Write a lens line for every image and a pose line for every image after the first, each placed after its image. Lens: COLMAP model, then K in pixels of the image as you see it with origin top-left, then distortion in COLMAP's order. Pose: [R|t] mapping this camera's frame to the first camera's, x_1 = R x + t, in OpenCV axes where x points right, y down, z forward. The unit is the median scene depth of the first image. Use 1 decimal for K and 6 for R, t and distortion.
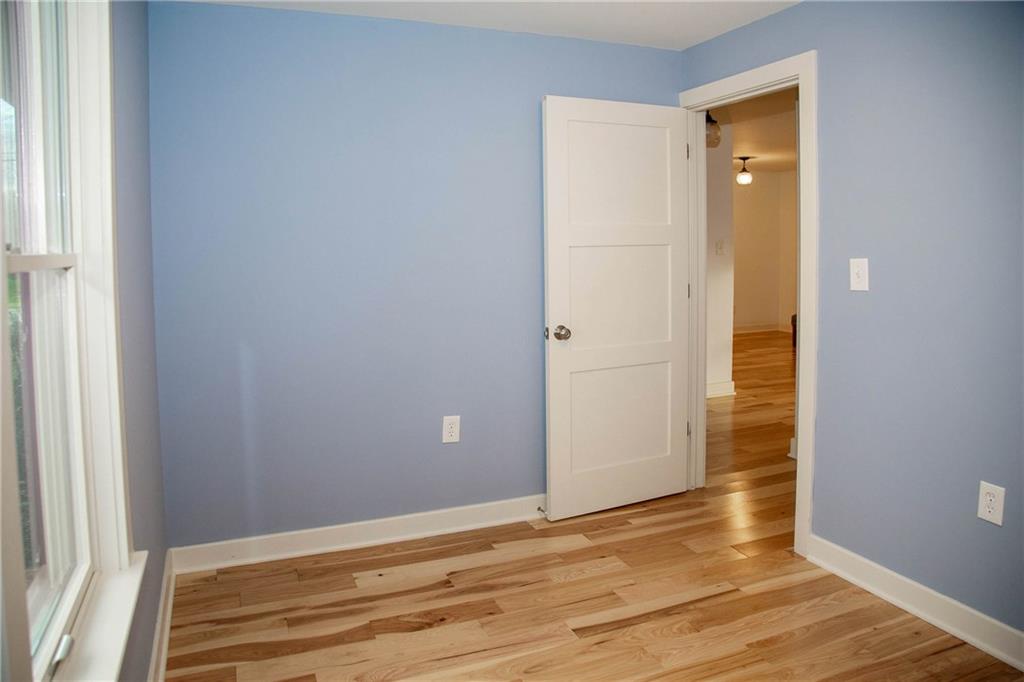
lens RADIAL K [[693.0, 0, 513.8], [0, 693.0, 346.1], [0, 0, 1]] dist [-0.126839, 0.065891]
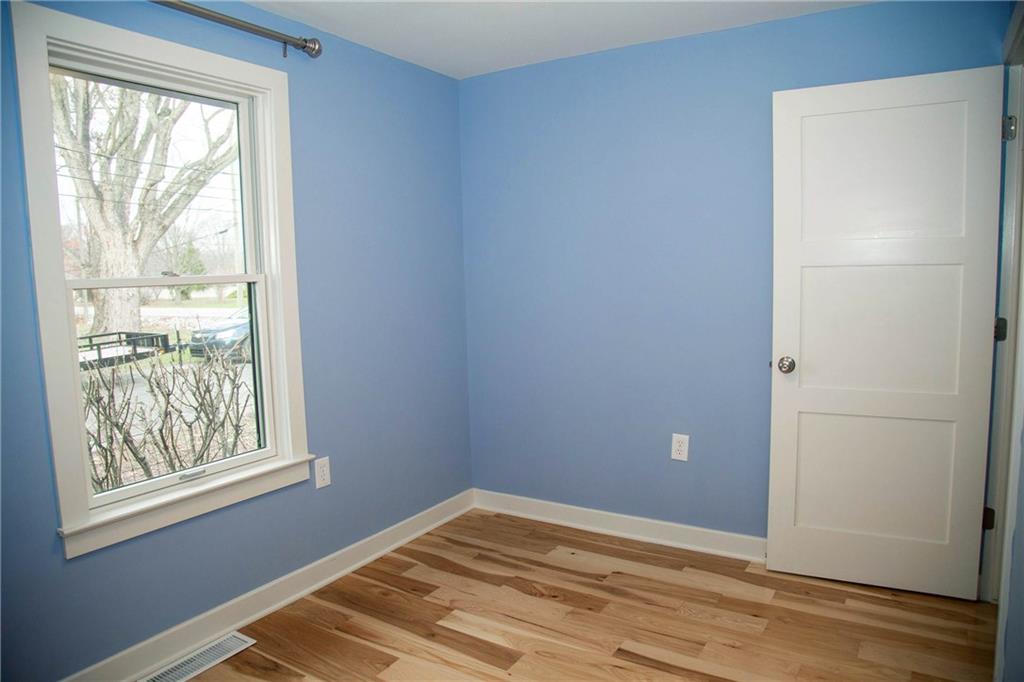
lens RADIAL K [[693.0, 0, 513.8], [0, 693.0, 346.1], [0, 0, 1]] dist [-0.126839, 0.065891]
pose [[0.587300, 0.088922, -0.804470, 0.642990], [-0.103848, 0.994010, 0.034059, -0.044430], [0.802680, 0.063540, 0.593016, 0.199379]]
